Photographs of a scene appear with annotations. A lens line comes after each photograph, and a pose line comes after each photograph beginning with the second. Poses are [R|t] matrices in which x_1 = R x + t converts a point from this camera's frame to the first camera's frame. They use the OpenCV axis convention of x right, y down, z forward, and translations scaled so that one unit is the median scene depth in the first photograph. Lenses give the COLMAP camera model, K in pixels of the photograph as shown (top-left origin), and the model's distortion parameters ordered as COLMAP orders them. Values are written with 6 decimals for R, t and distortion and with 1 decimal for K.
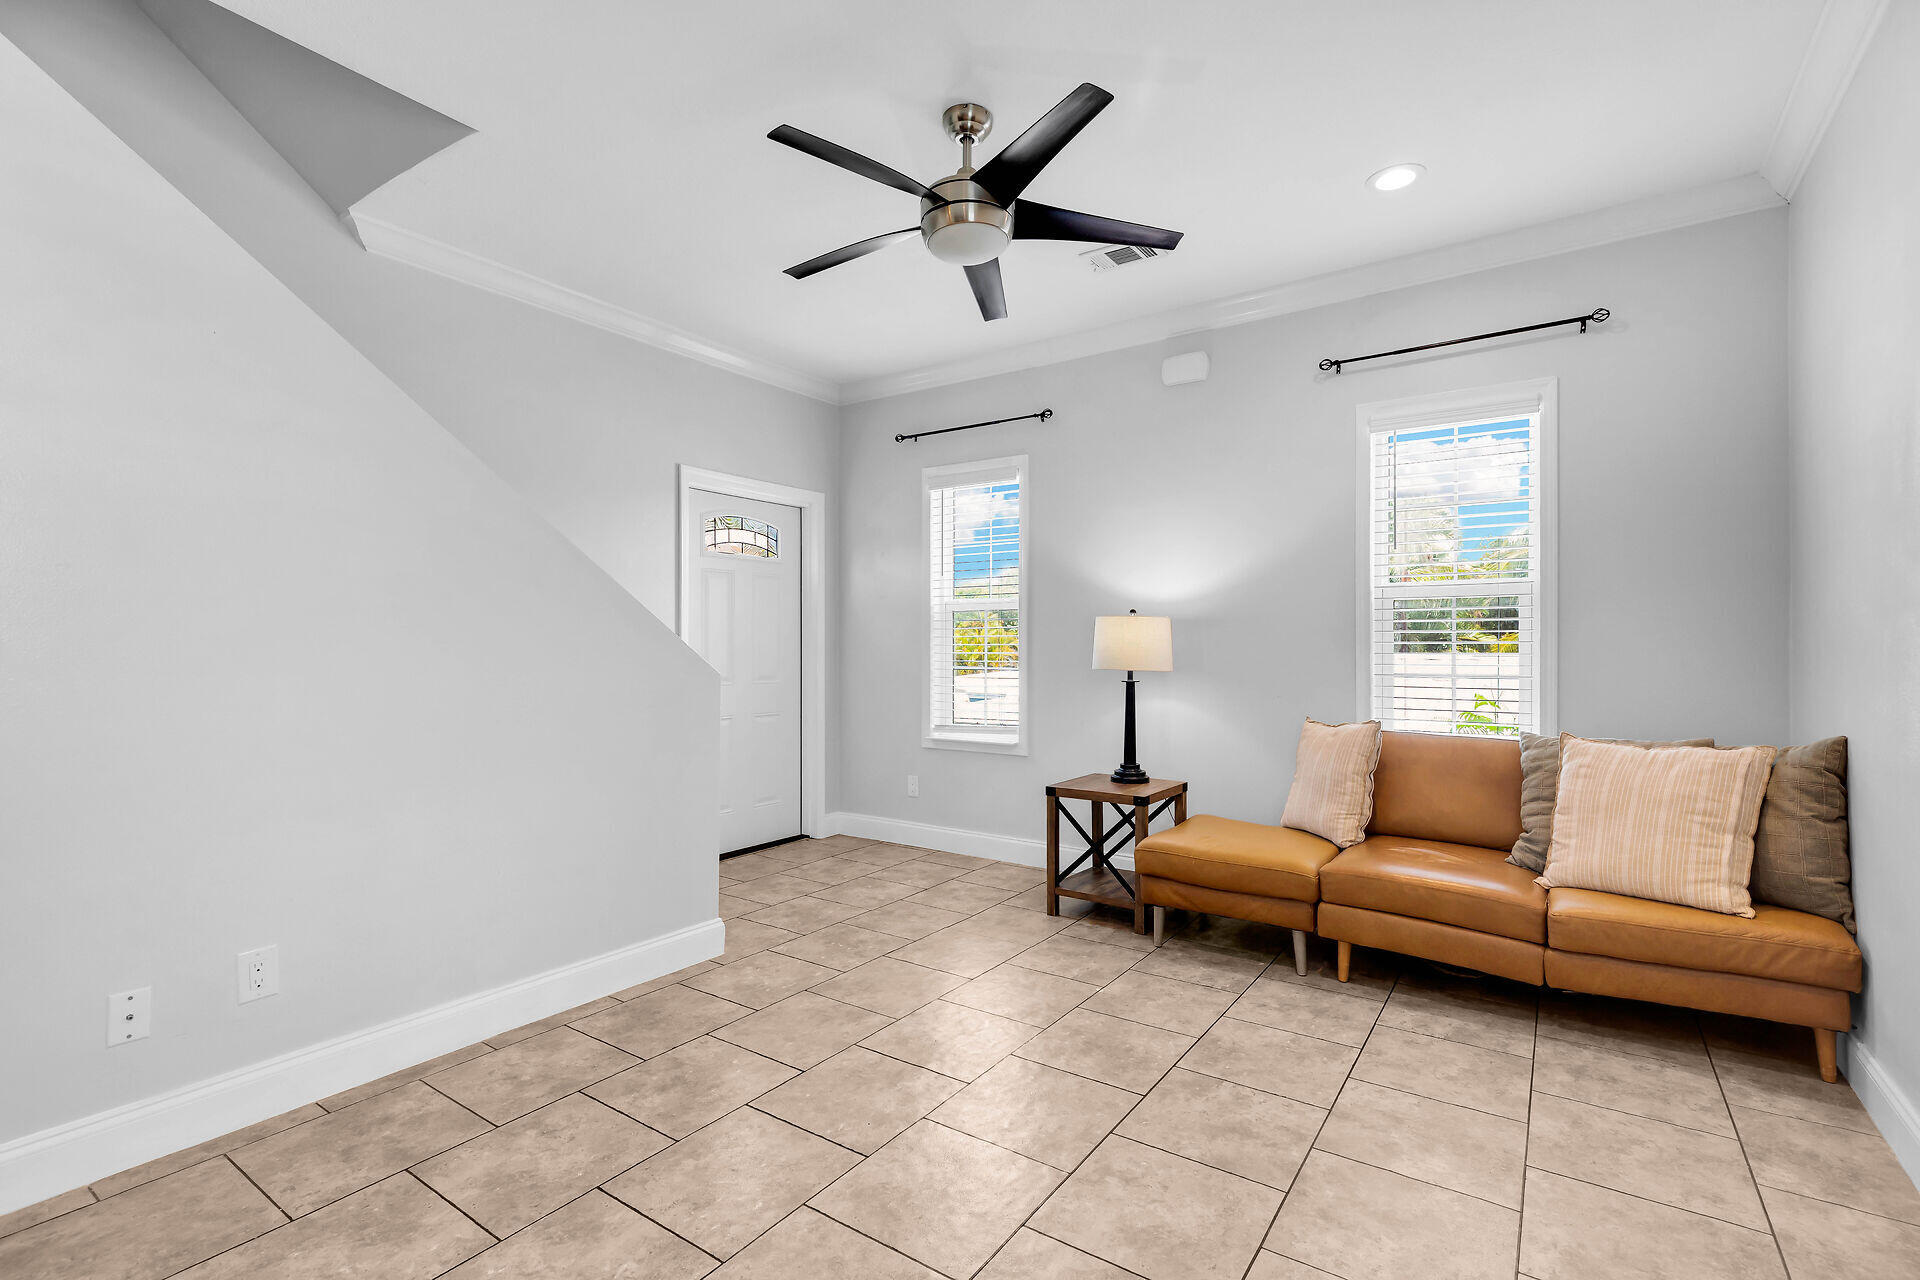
lens RADIAL K [[863.8, 0, 960.0], [0, 863.8, 640.0], [0, 0, 1]] dist [-0.000268, -0.000058]
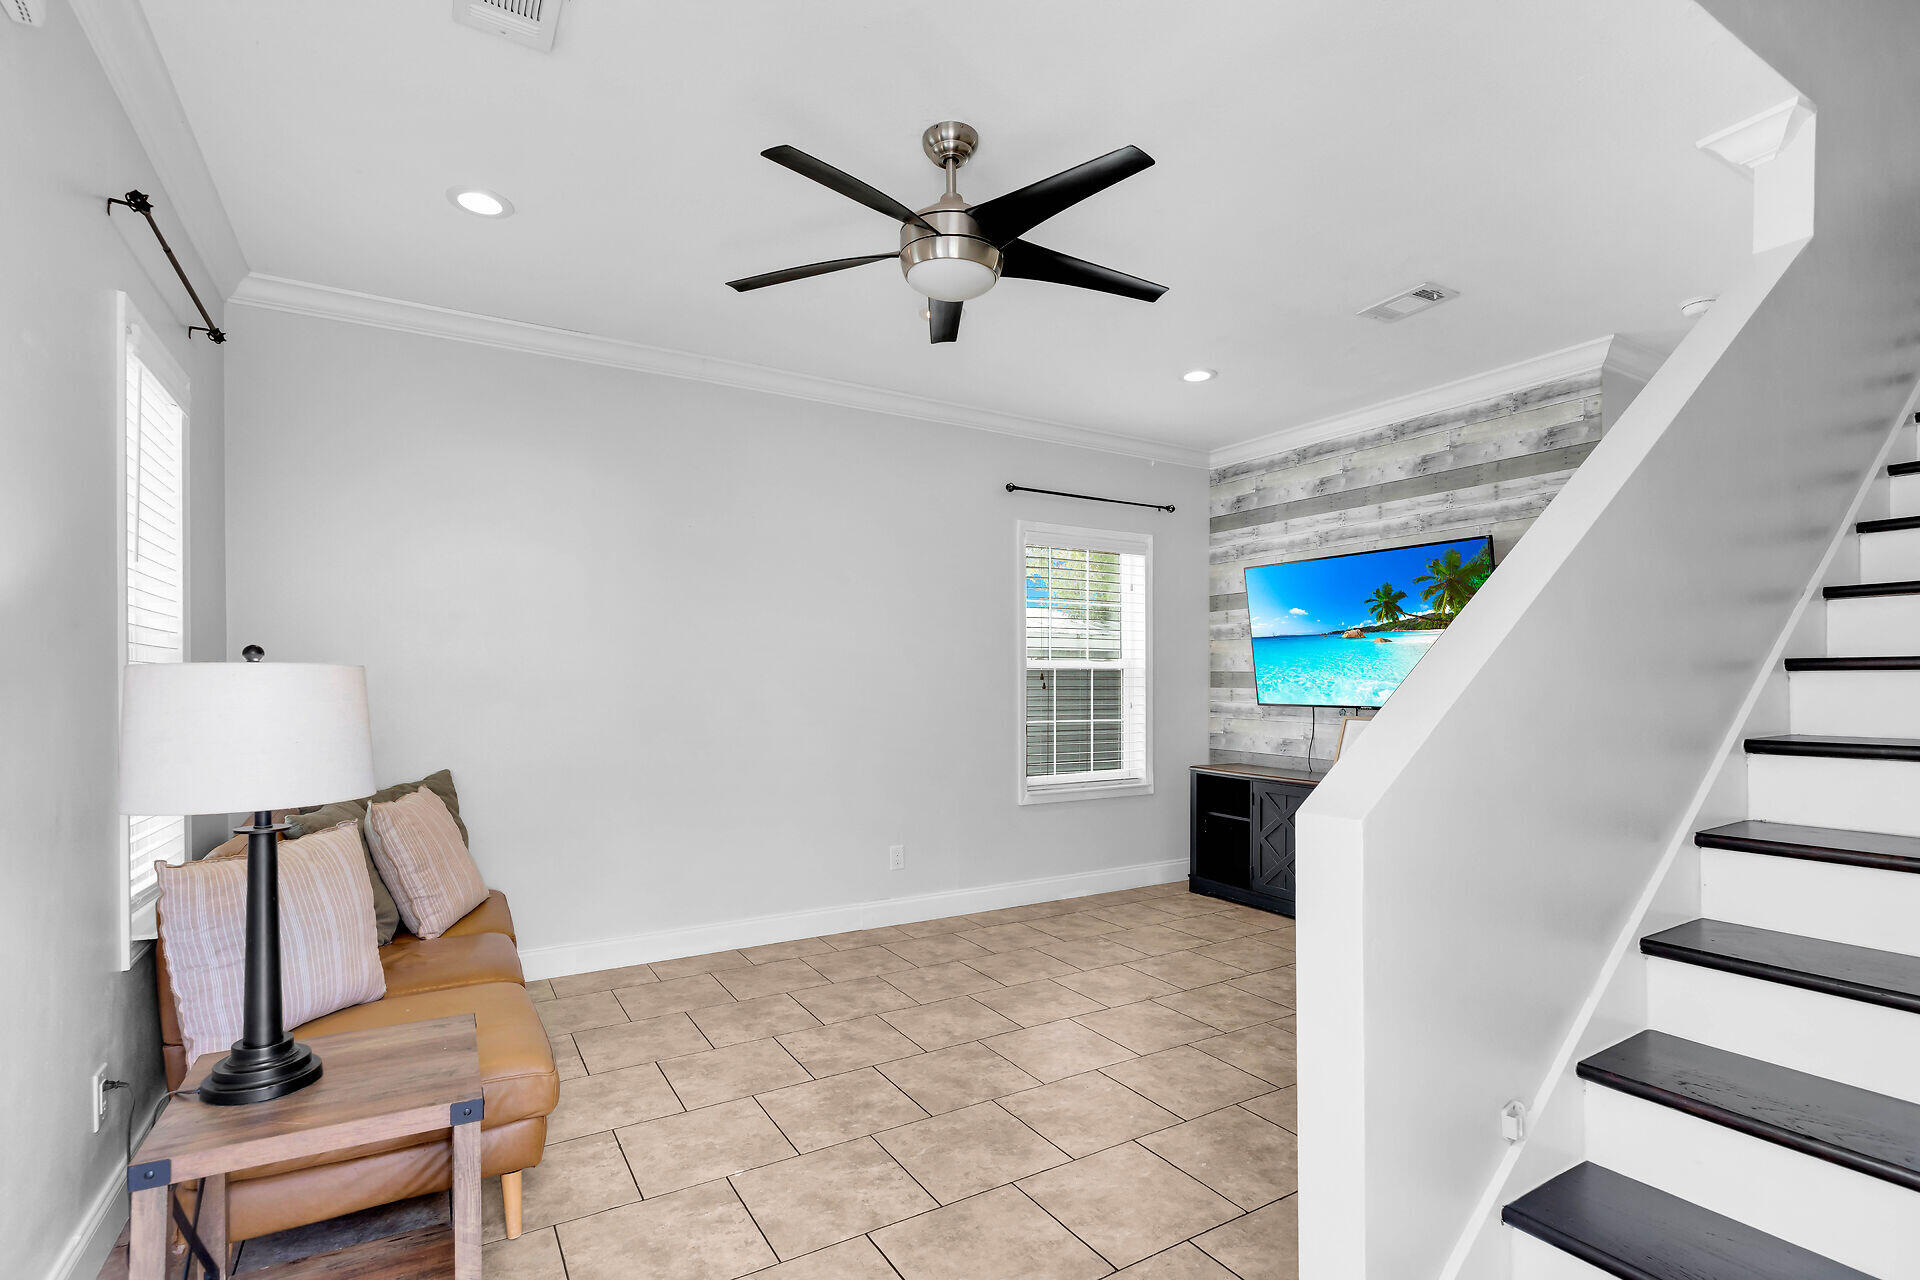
lens RADIAL K [[884.8, 0, 960.8], [0, 884.8, 682.7], [0, 0, 1]] dist [0.000310, 0.000073]
pose [[-0.912642, -0.002854, 0.408750, -0.434808], [-0.008249, 0.999901, -0.011435, -0.029015], [-0.408677, -0.013808, -0.912575, 2.114260]]
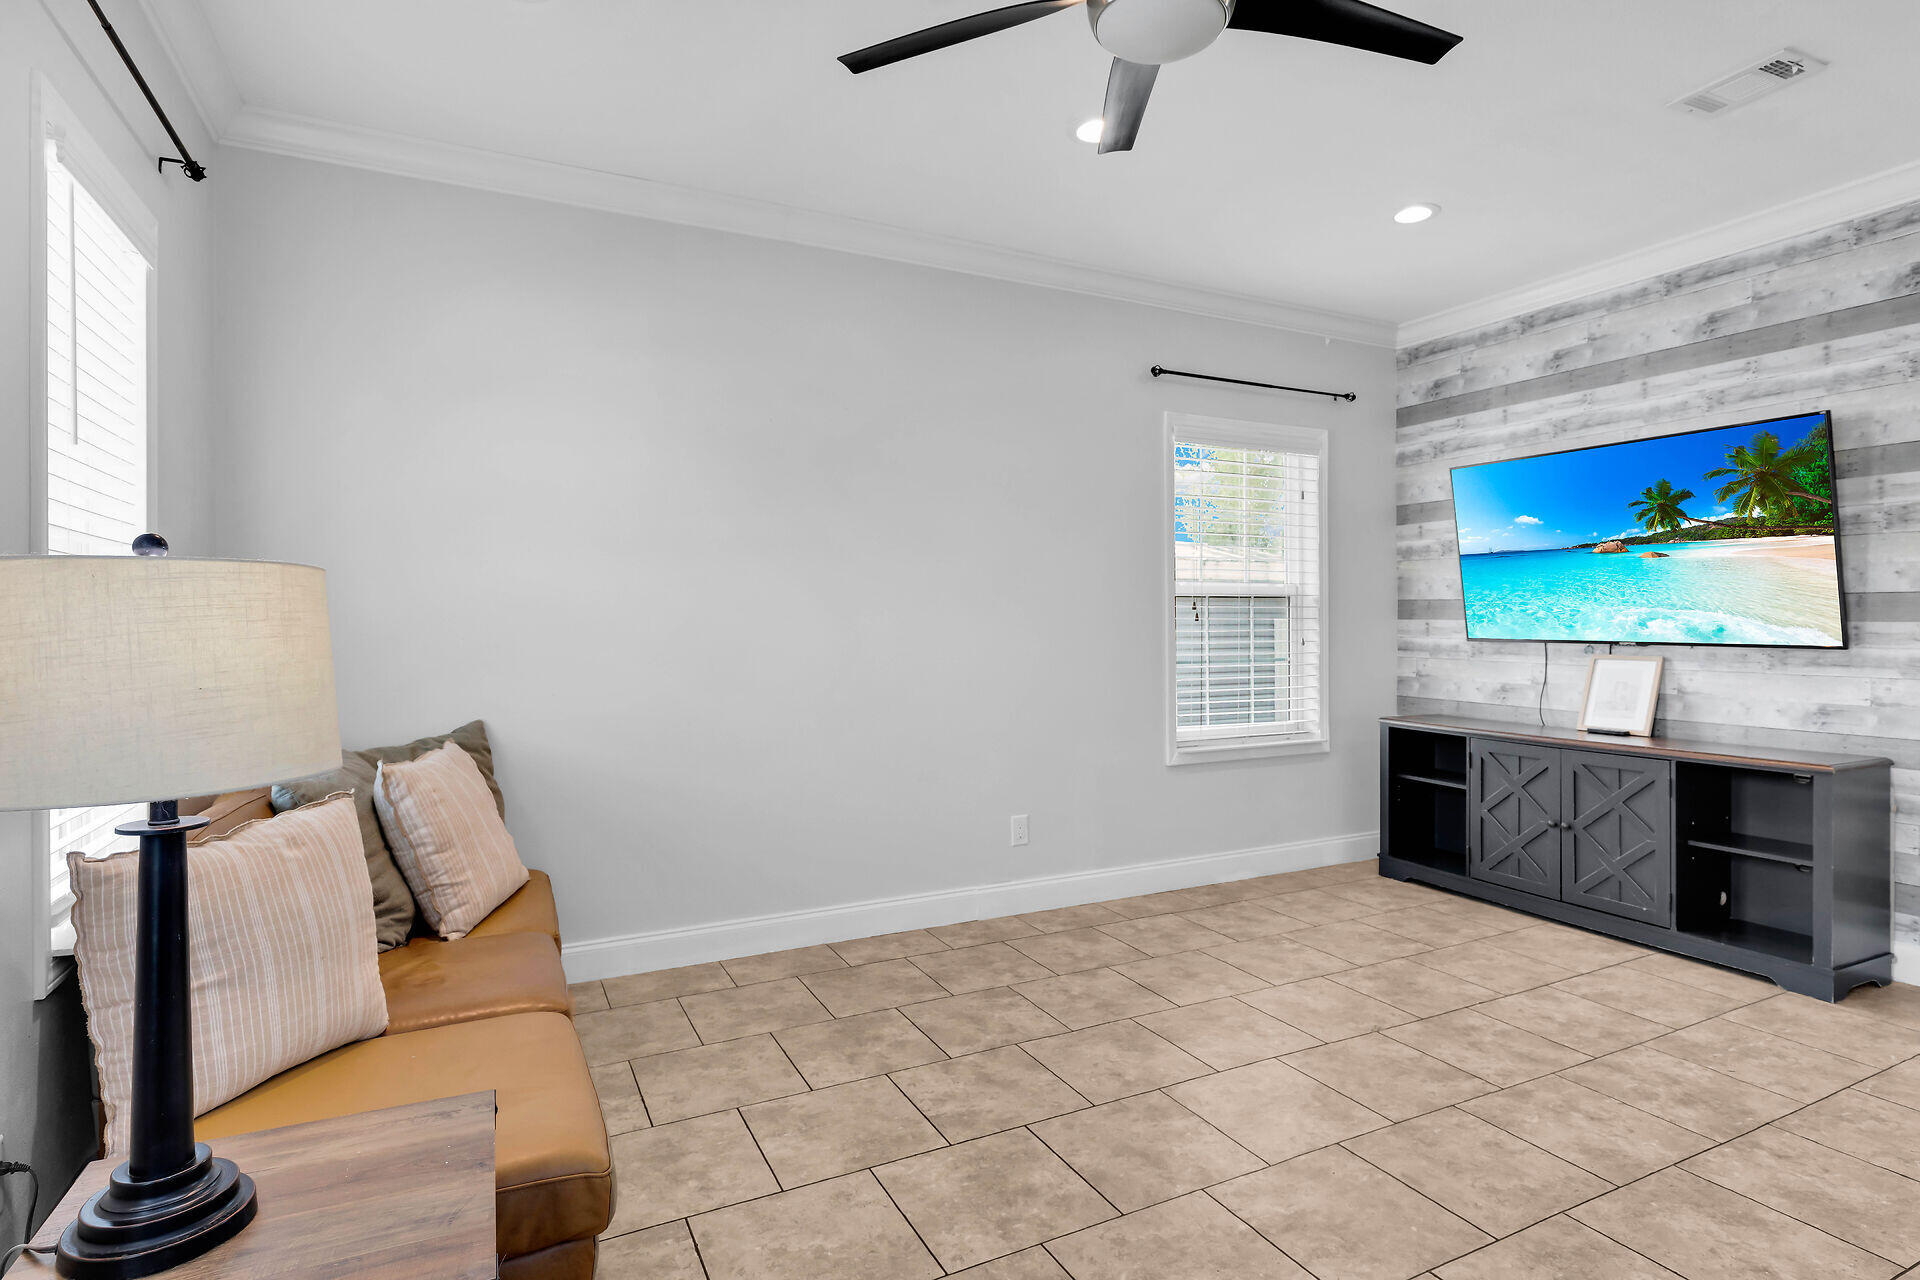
lens RADIAL K [[964.9, 0, 963.9], [0, 964.9, 609.0], [0, 0, 1]] dist [0.002723, -0.000487]
pose [[-0.879074, 0.006085, 0.476647, -0.233472], [-0.005805, 0.999708, -0.023469, -0.016253], [-0.476651, -0.023398, -0.878781, 1.941465]]
